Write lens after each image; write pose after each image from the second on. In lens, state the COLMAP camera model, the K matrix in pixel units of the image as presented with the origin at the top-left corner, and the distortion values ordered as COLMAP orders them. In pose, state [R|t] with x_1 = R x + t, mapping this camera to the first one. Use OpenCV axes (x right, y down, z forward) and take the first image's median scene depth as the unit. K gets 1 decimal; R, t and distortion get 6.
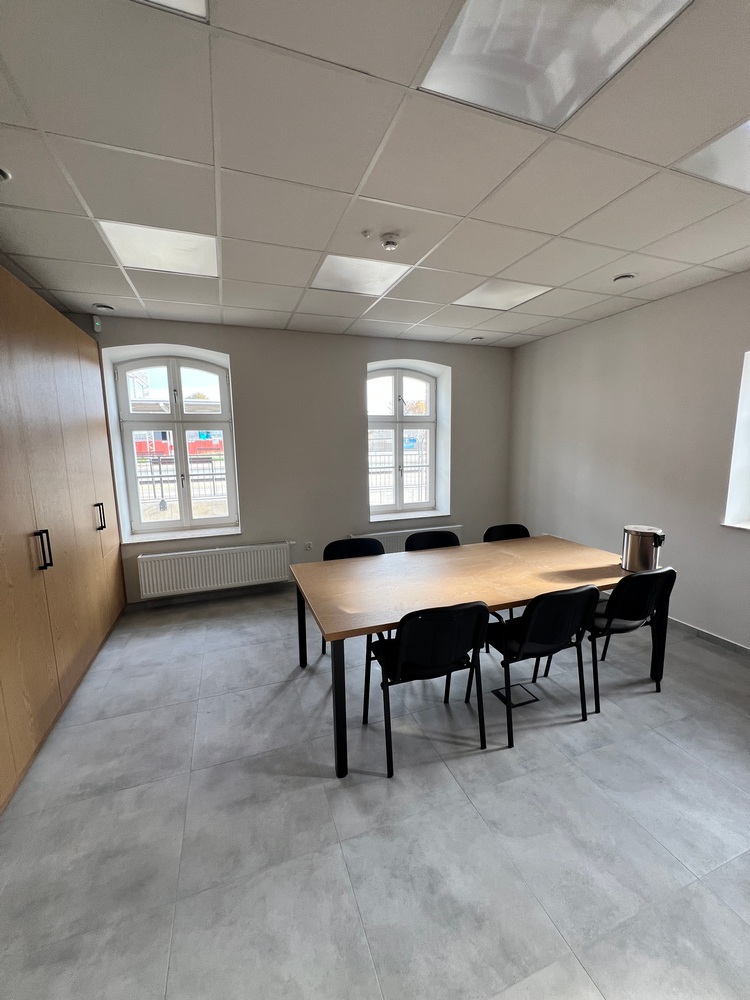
lens RADIAL K [[391.3, 0, 375.0], [0, 391.3, 500.0], [0, 0, 1]] dist [-0.011687, 0.006859]
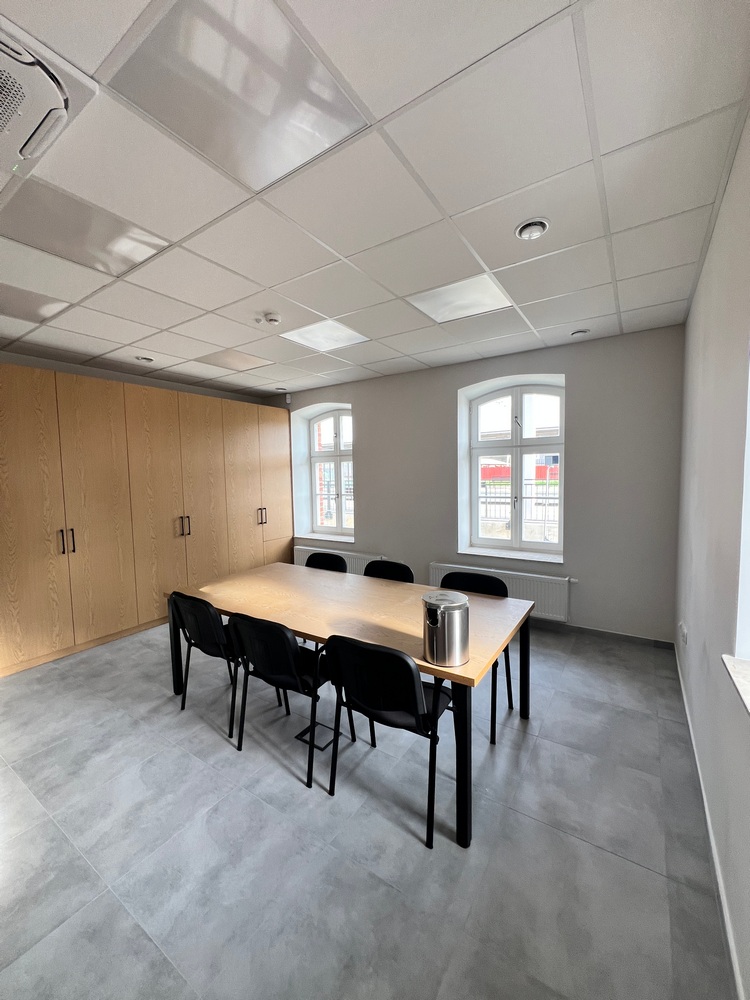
lens RADIAL K [[403.5, 0, 375.0], [0, 403.5, 500.0], [0, 0, 1]] dist [0.030996, 0.000039]
pose [[0.586831, 0.058678, -0.807580, 0.628690], [-0.106159, 0.994337, -0.004893, -0.044929], [0.802720, 0.088604, 0.589737, 0.240279]]
